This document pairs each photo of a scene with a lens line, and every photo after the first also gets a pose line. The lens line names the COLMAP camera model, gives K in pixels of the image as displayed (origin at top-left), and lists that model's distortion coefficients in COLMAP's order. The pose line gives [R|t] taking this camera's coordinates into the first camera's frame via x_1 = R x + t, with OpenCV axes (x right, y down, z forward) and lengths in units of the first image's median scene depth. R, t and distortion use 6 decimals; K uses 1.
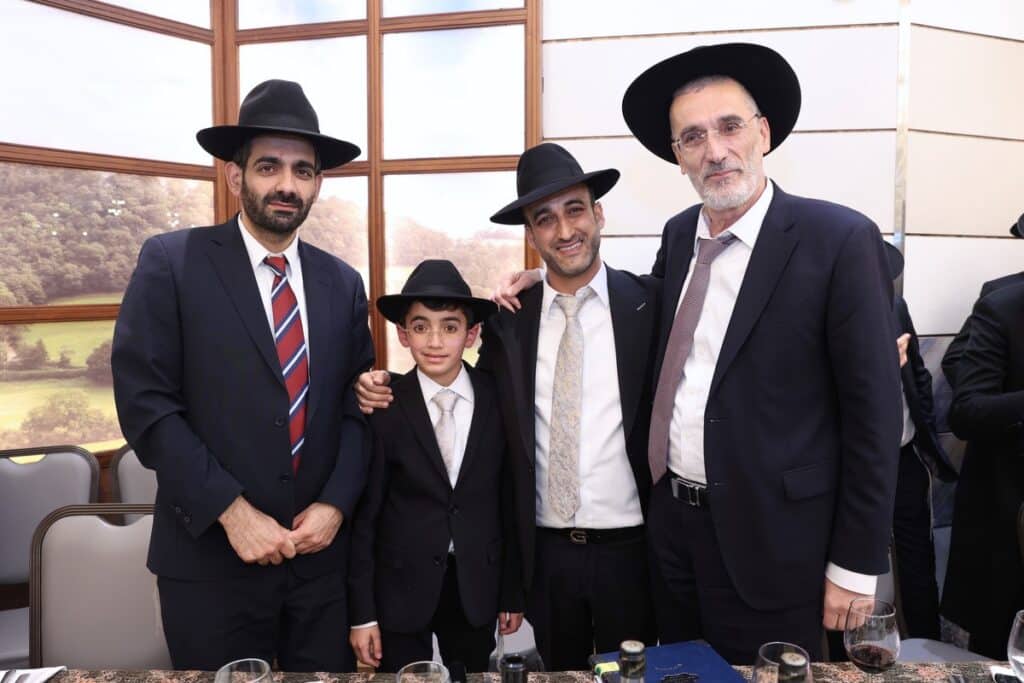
lens RADIAL K [[754.4, 0, 561.2], [0, 754.4, 342.5], [0, 0, 1]] dist [-0.108091, 0.073205]
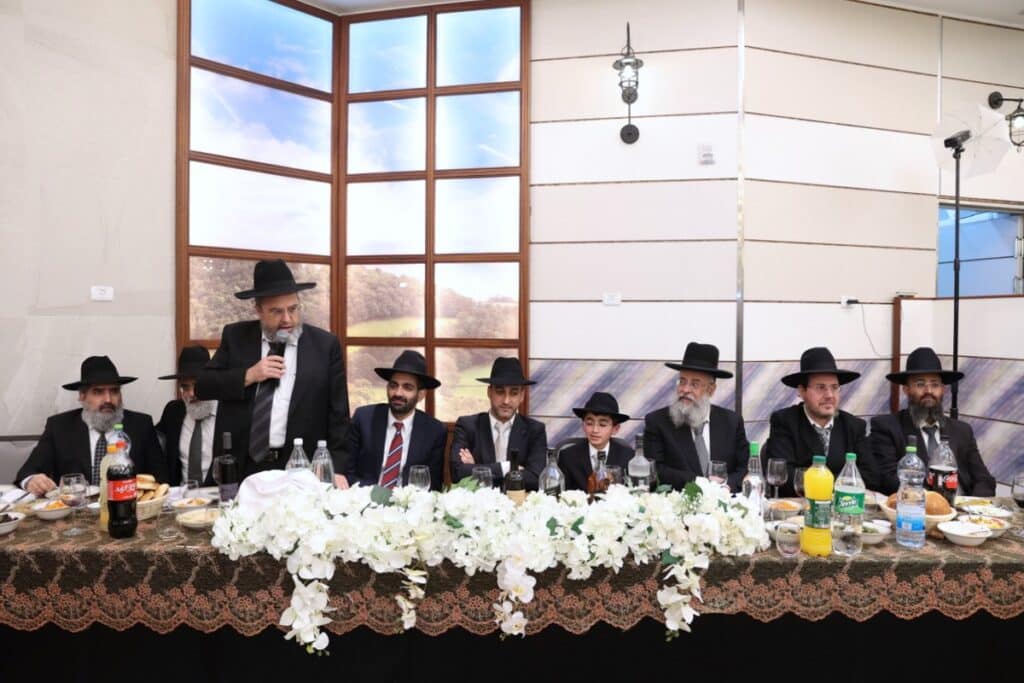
lens RADIAL K [[762.0, 0, 512.0], [0, 762.0, 341.5], [0, 0, 1]] dist [-0.113050, 0.074253]
pose [[0.998622, 0.008357, -0.051810, 0.027211], [-0.010958, 0.998682, -0.050134, 0.038360], [0.051323, 0.050633, 0.997398, -0.755751]]
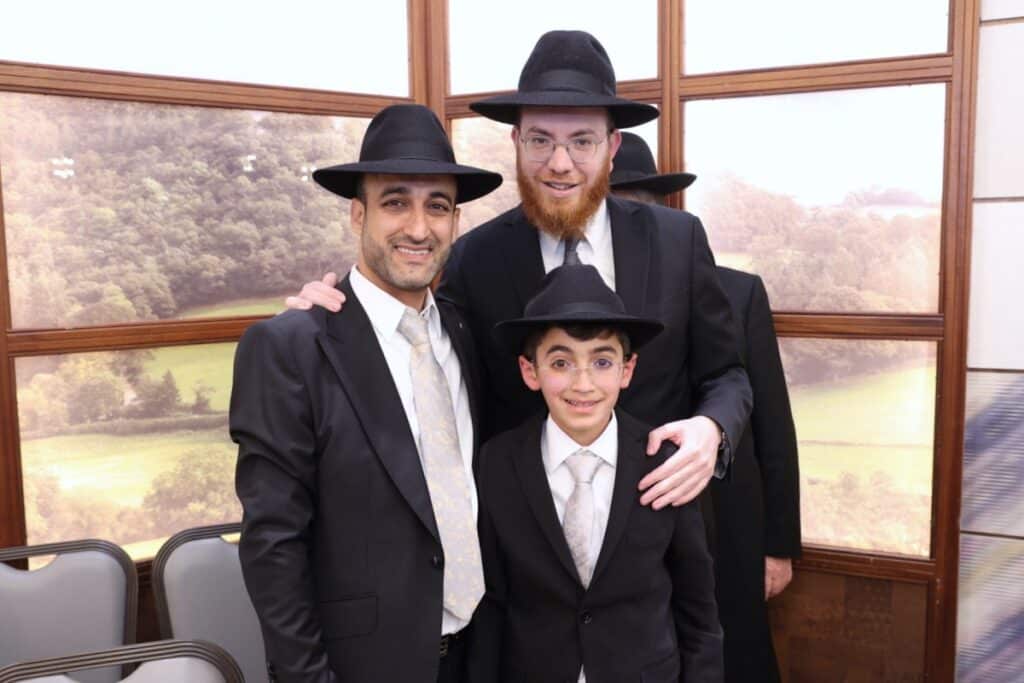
lens RADIAL K [[931.7, 0, 512.0], [0, 931.7, 341.5], [0, 0, 1]] dist [-0.016281, 0.001816]
pose [[0.968865, 0.014284, -0.247177, -0.204461], [-0.007513, 0.999571, 0.028316, -0.056251], [0.247475, -0.025577, 0.968557, 0.258579]]
